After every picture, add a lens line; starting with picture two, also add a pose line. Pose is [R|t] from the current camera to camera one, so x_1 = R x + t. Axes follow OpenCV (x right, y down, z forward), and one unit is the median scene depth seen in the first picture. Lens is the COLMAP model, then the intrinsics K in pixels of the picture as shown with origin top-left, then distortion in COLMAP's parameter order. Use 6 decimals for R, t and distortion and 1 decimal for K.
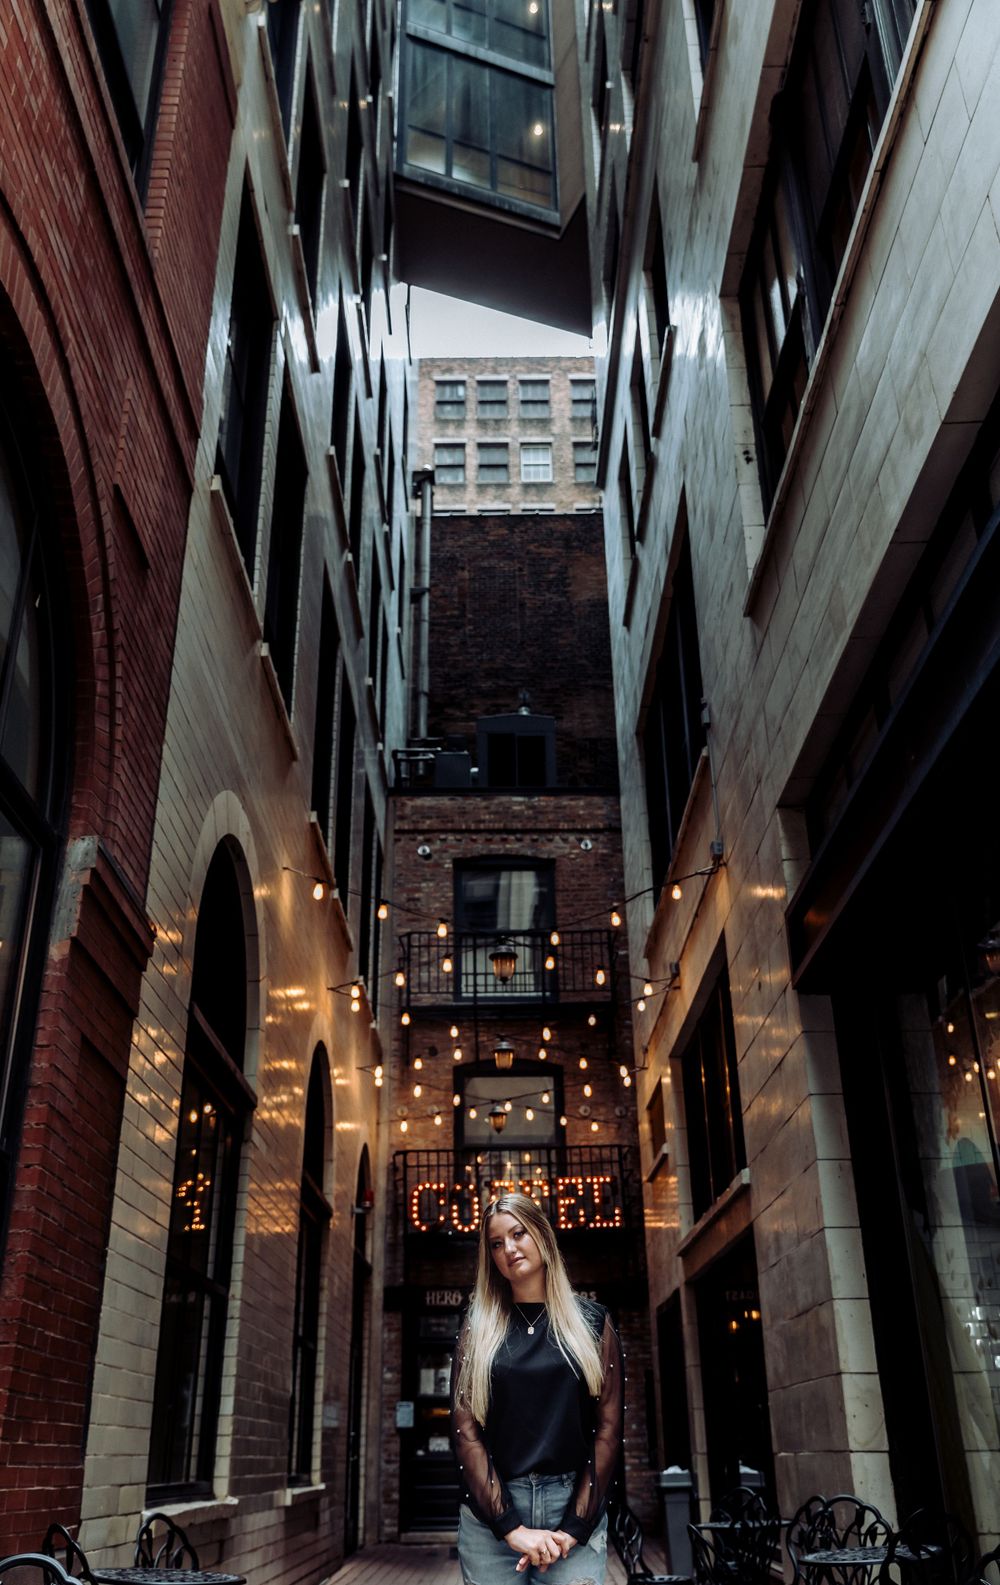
lens RADIAL K [[1370.4, 0, 464.3], [0, 1370.4, 792.8], [0, 0, 1]] dist [0.001035, 0.004929]
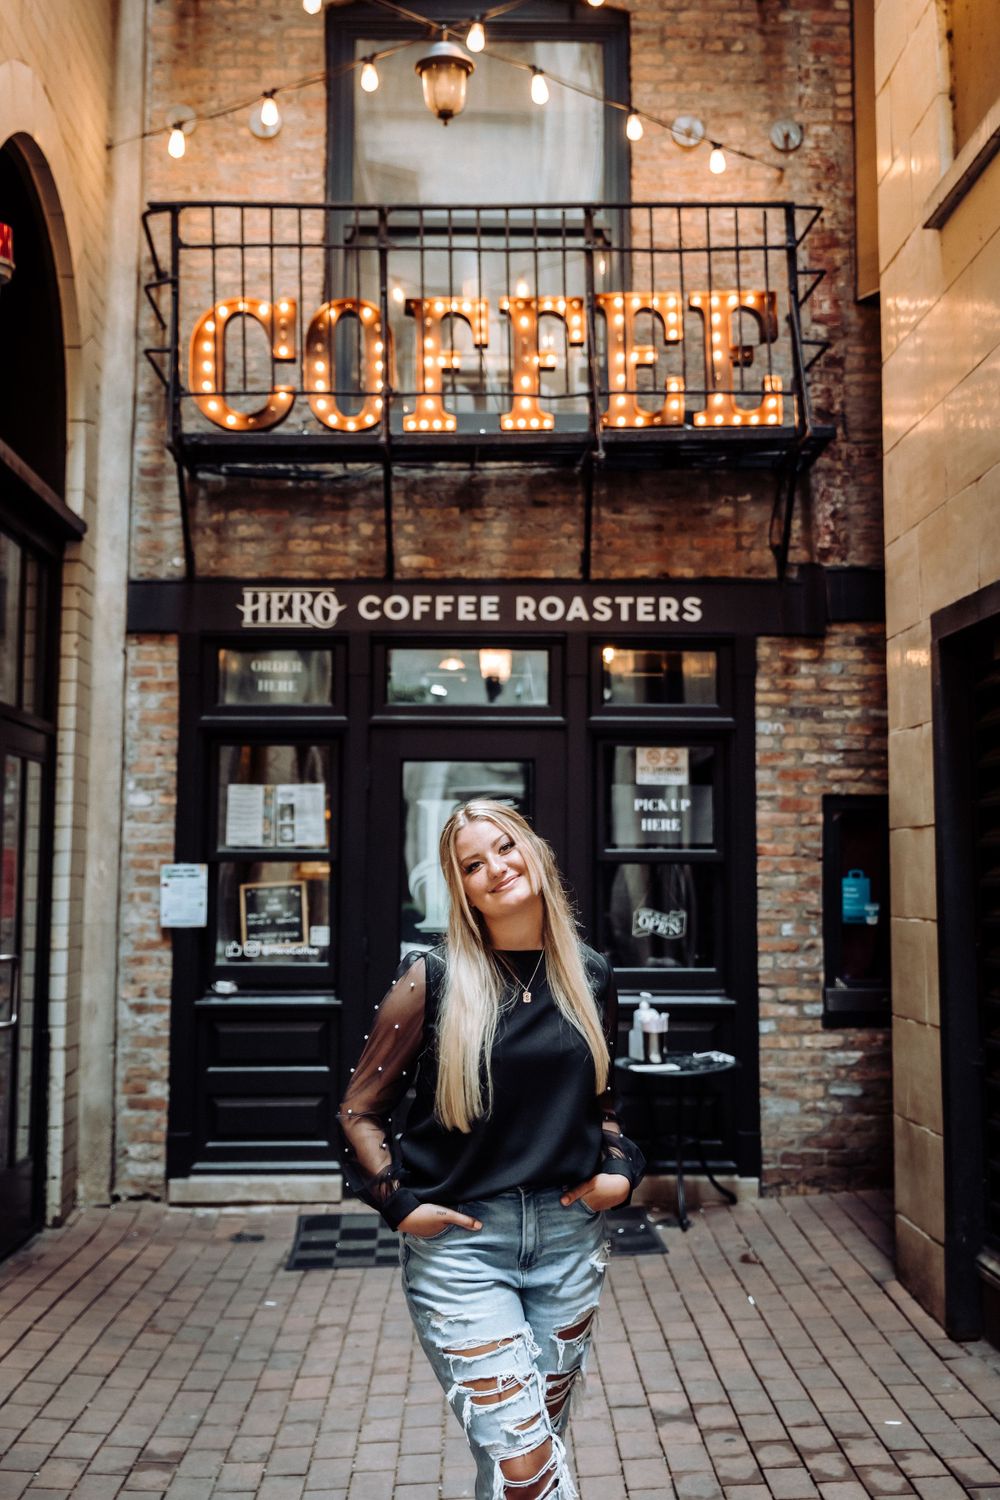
lens RADIAL K [[1295.0, 0, 500.0], [0, 1295.0, 750.0], [0, 0, 1]] dist [-0.001424, -0.001237]
pose [[0.998704, 0.010600, 0.049775, 0.024610], [-0.028165, 0.929744, 0.367128, 0.275841], [-0.042386, -0.368054, 0.928838, 0.662524]]
